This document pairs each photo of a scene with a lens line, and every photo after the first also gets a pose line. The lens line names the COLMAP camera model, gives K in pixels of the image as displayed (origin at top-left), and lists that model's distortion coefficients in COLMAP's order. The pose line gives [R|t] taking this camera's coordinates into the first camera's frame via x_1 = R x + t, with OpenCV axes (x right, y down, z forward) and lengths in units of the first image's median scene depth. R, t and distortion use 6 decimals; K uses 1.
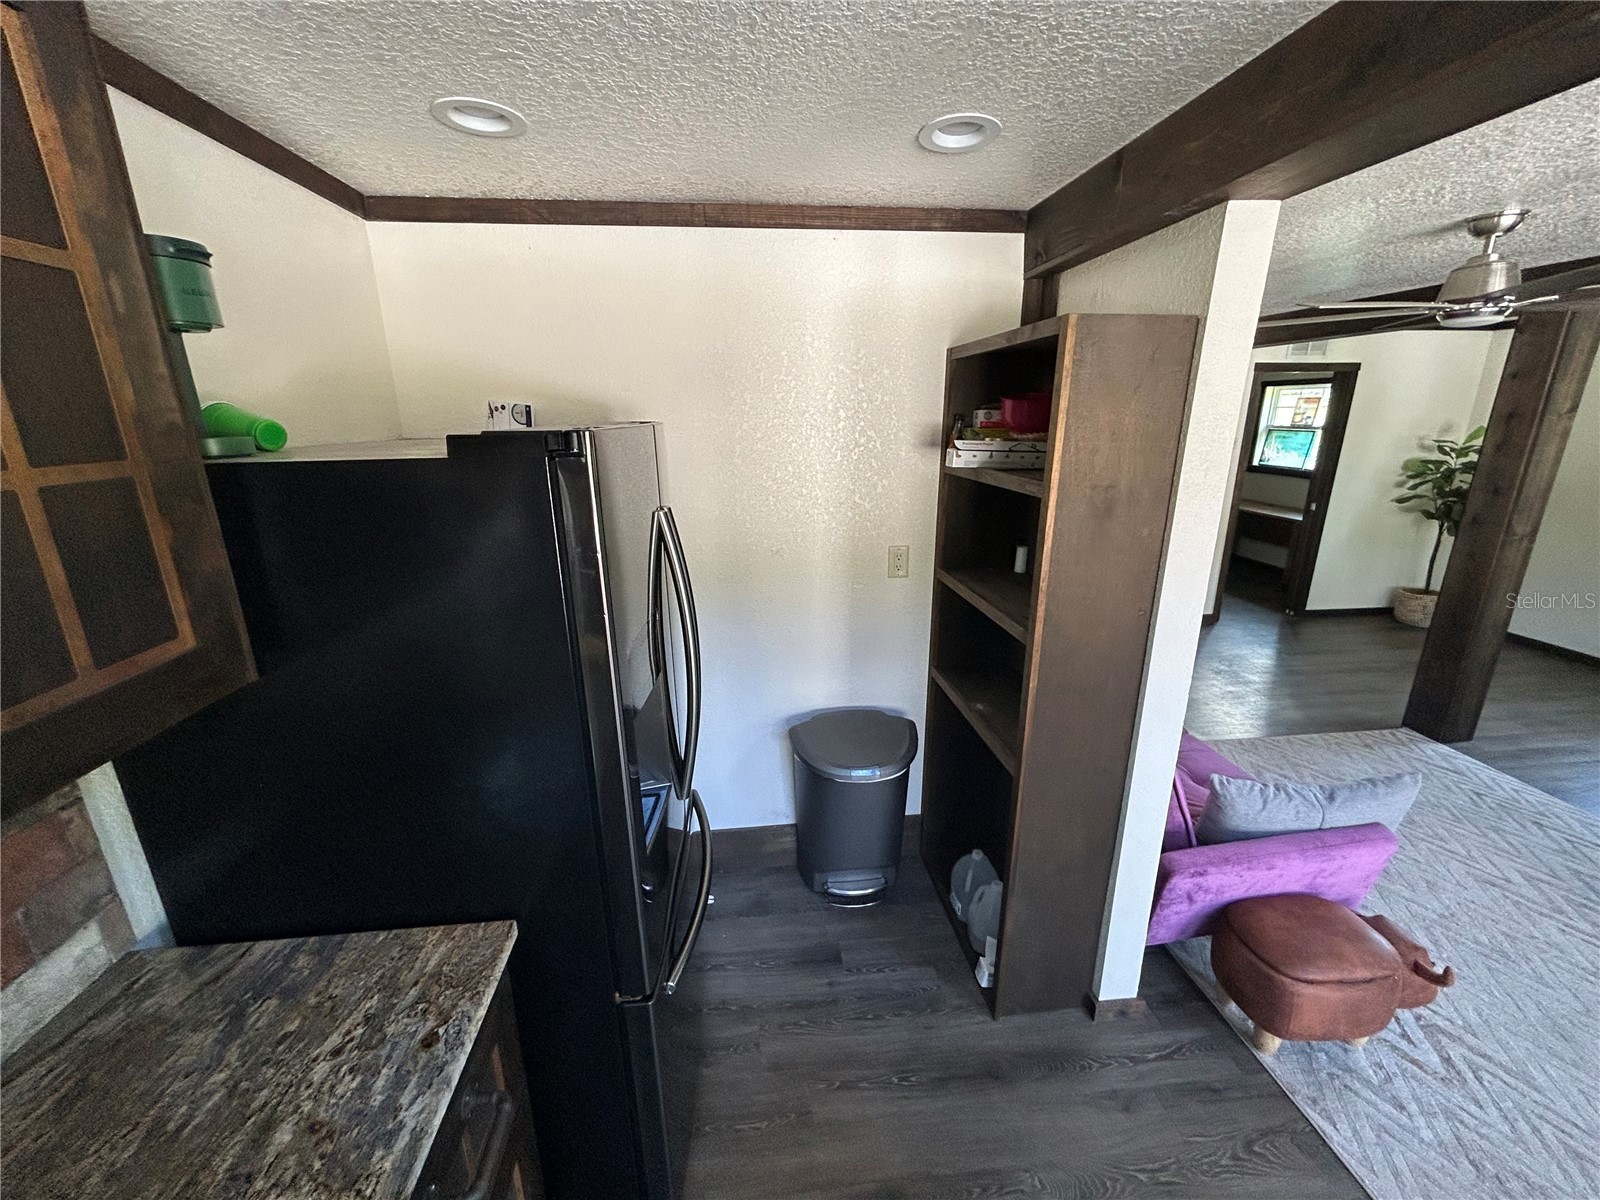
lens RADIAL K [[644.8, 0, 799.0], [0, 644.8, 599.6], [0, 0, 1]] dist [0.001917, 0.001251]
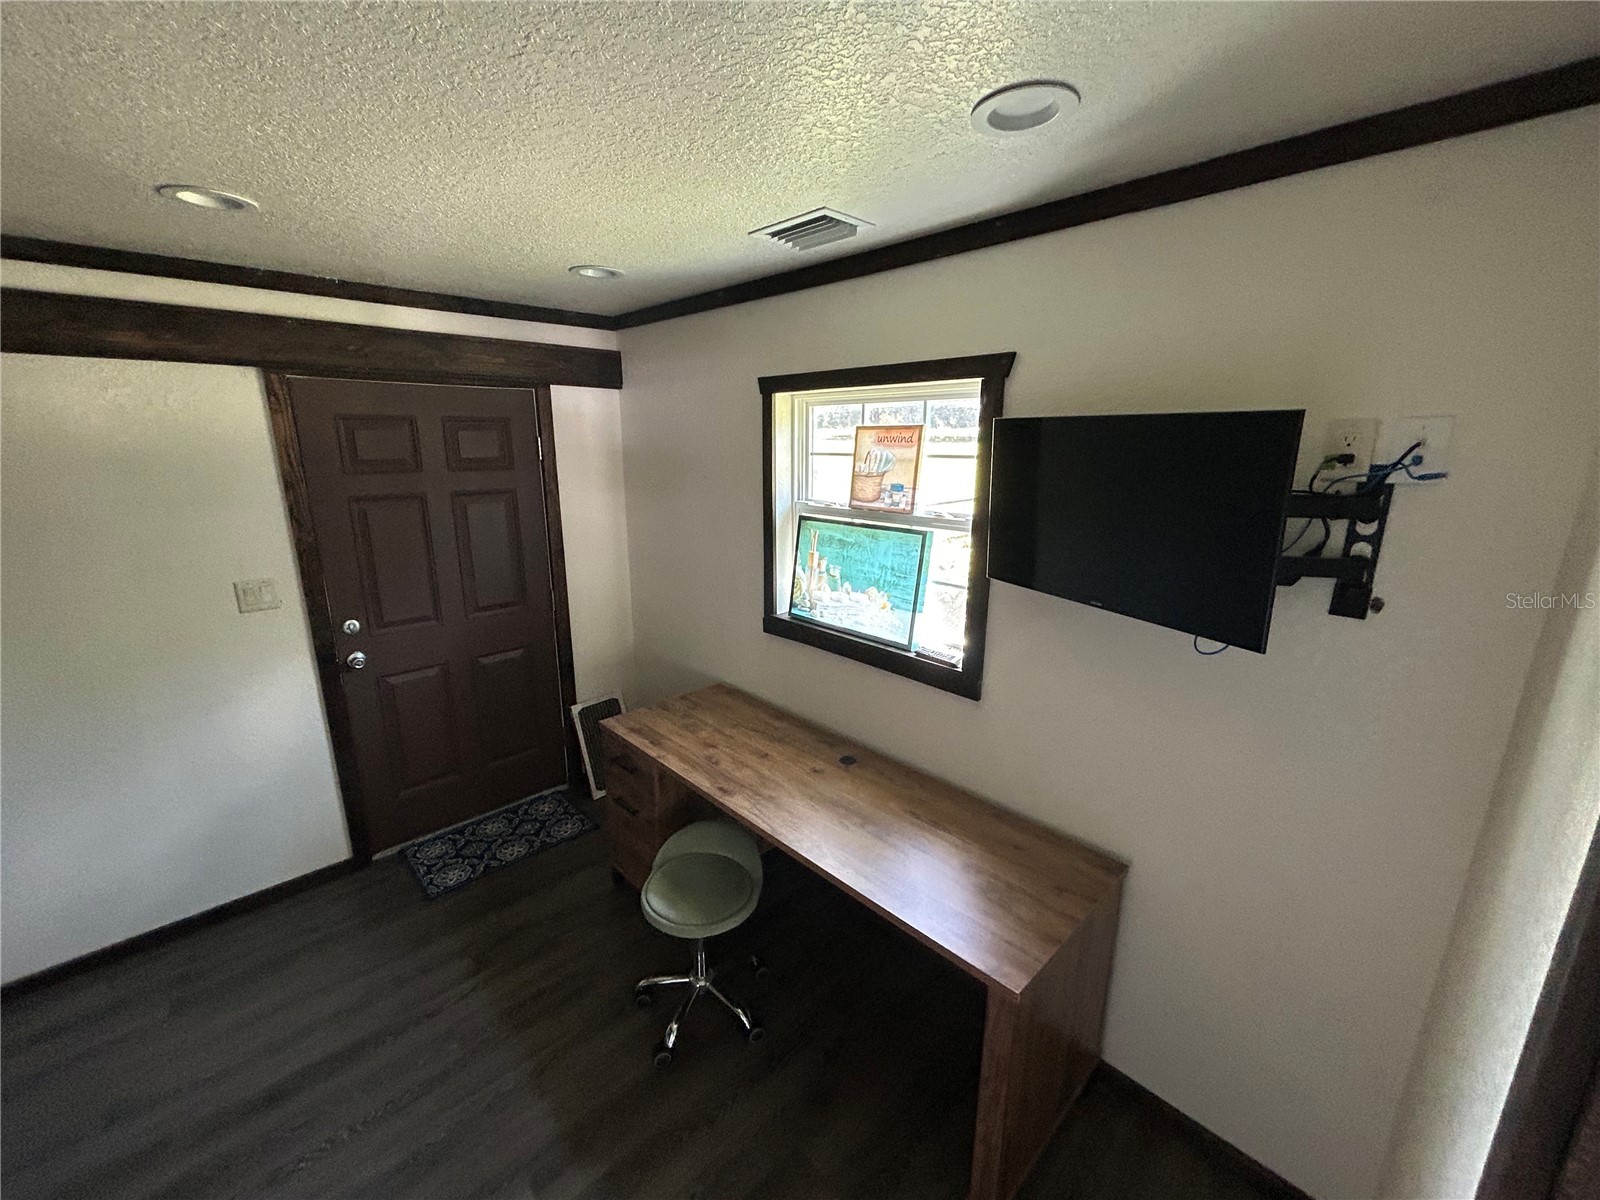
lens RADIAL K [[644.8, 0, 803.1], [0, 644.8, 599.3], [0, 0, 1]] dist [0.001917, 0.001251]
pose [[0.790541, -0.130201, 0.598408, 0.534943], [0.153277, 0.988104, 0.012501, -0.230761], [-0.592917, 0.081840, 0.801094, 0.751010]]
